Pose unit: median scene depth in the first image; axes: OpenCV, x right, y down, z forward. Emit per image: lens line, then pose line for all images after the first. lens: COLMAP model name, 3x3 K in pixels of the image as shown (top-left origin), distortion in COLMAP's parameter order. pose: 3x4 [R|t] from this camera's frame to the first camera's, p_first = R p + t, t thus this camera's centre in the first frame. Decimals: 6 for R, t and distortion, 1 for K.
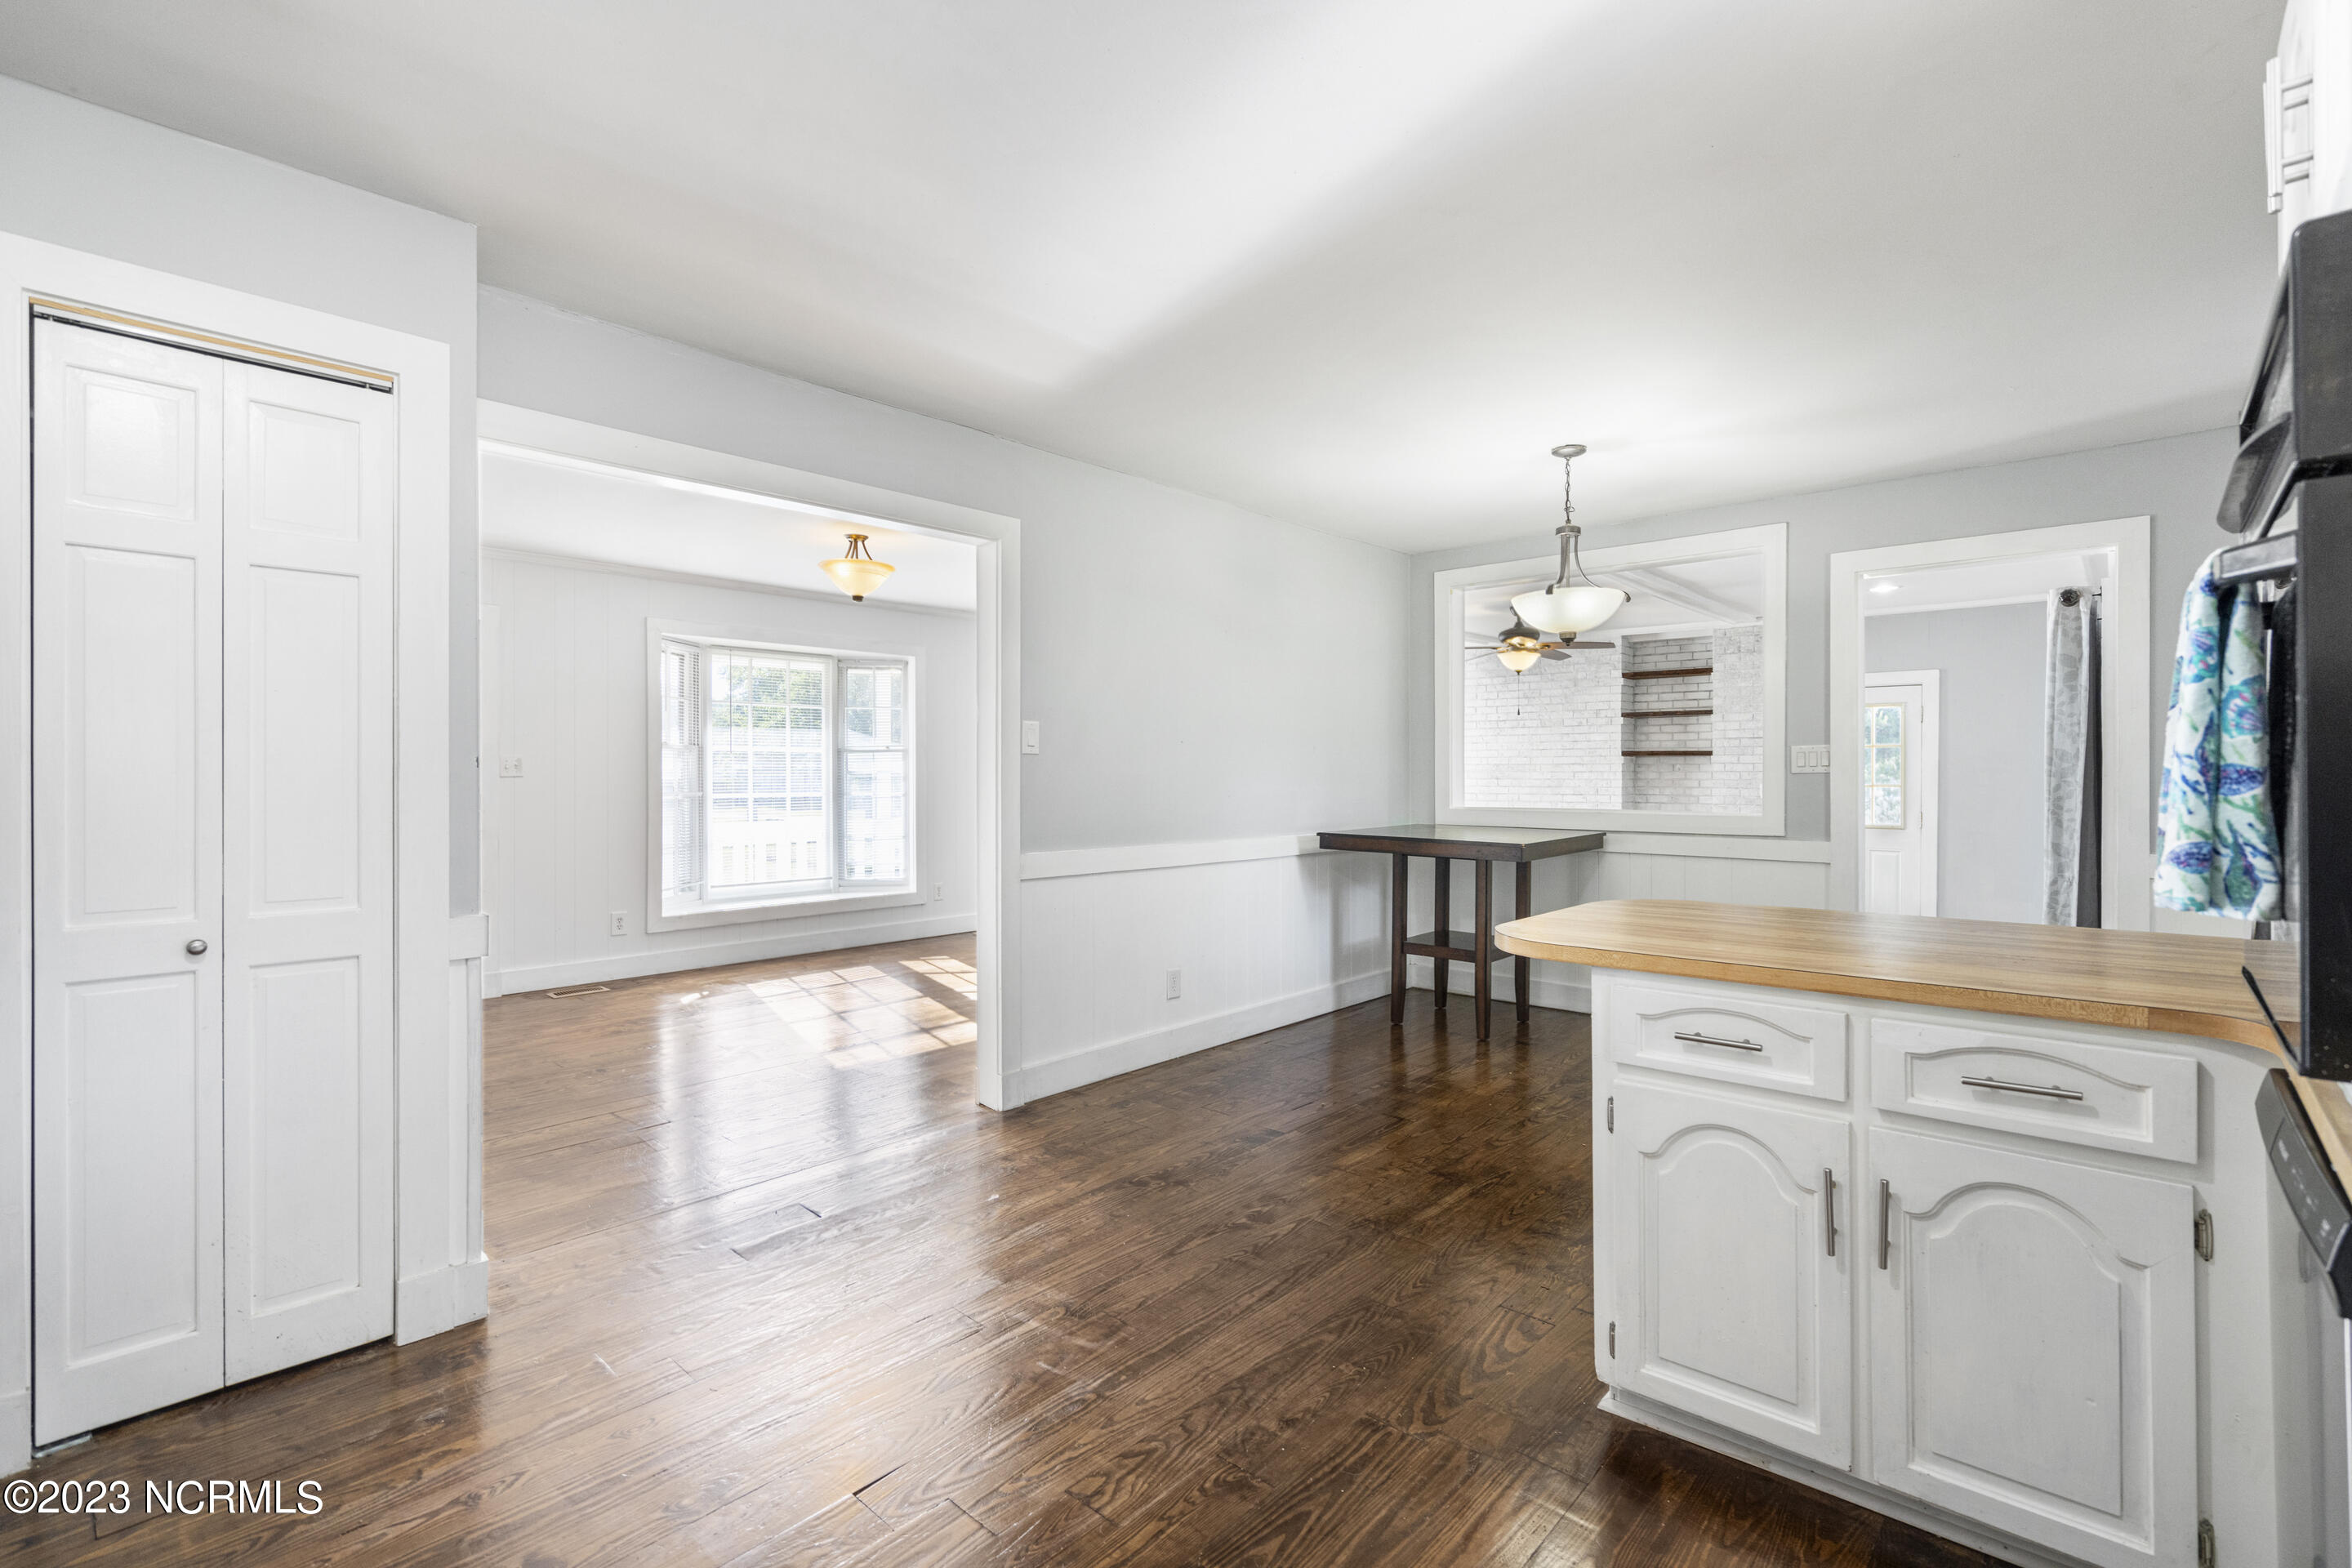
lens RADIAL K [[1072.7, 0, 1173.2], [0, 1072.7, 779.3], [0, 0, 1]] dist [0.002958, 0.000689]
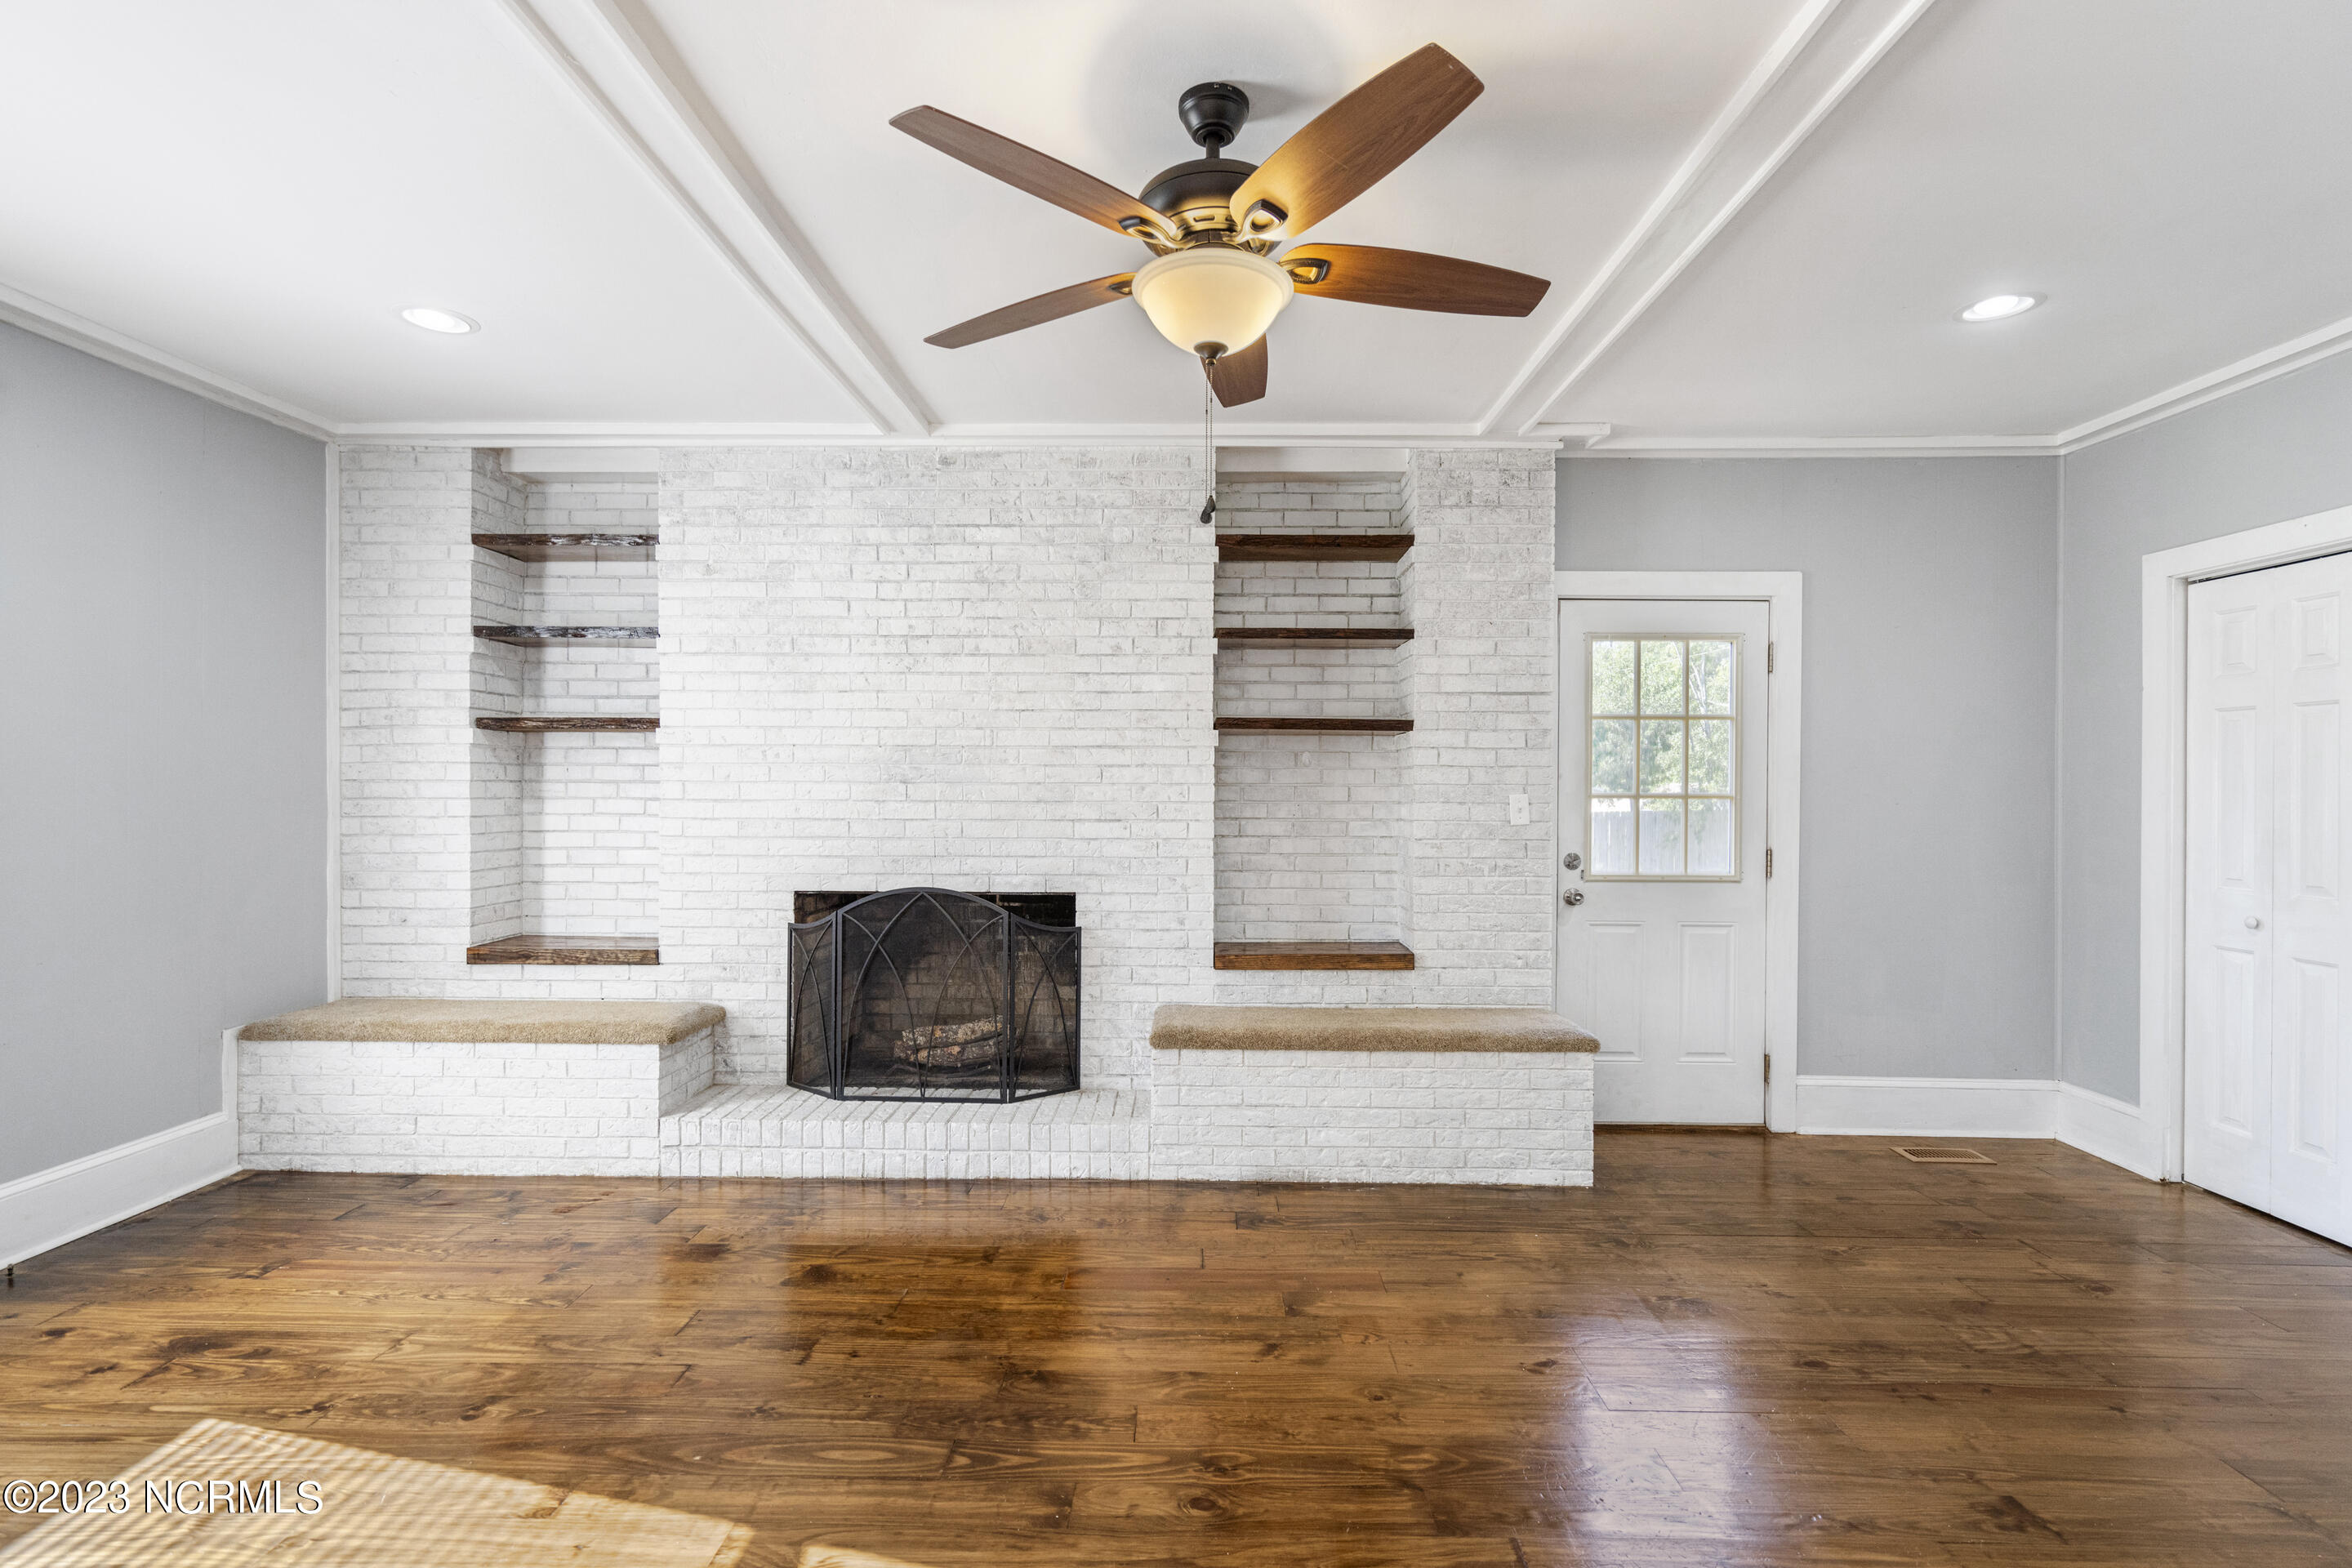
lens RADIAL K [[1072.7, 0, 1177.2], [0, 1072.7, 788.9], [0, 0, 1]] dist [0.002958, 0.000689]
pose [[0.752681, 0.004881, 0.658367, 0.126990], [-0.001933, 0.999985, -0.005203, 0.004471], [-0.658382, 0.002644, 0.752679, 0.696267]]
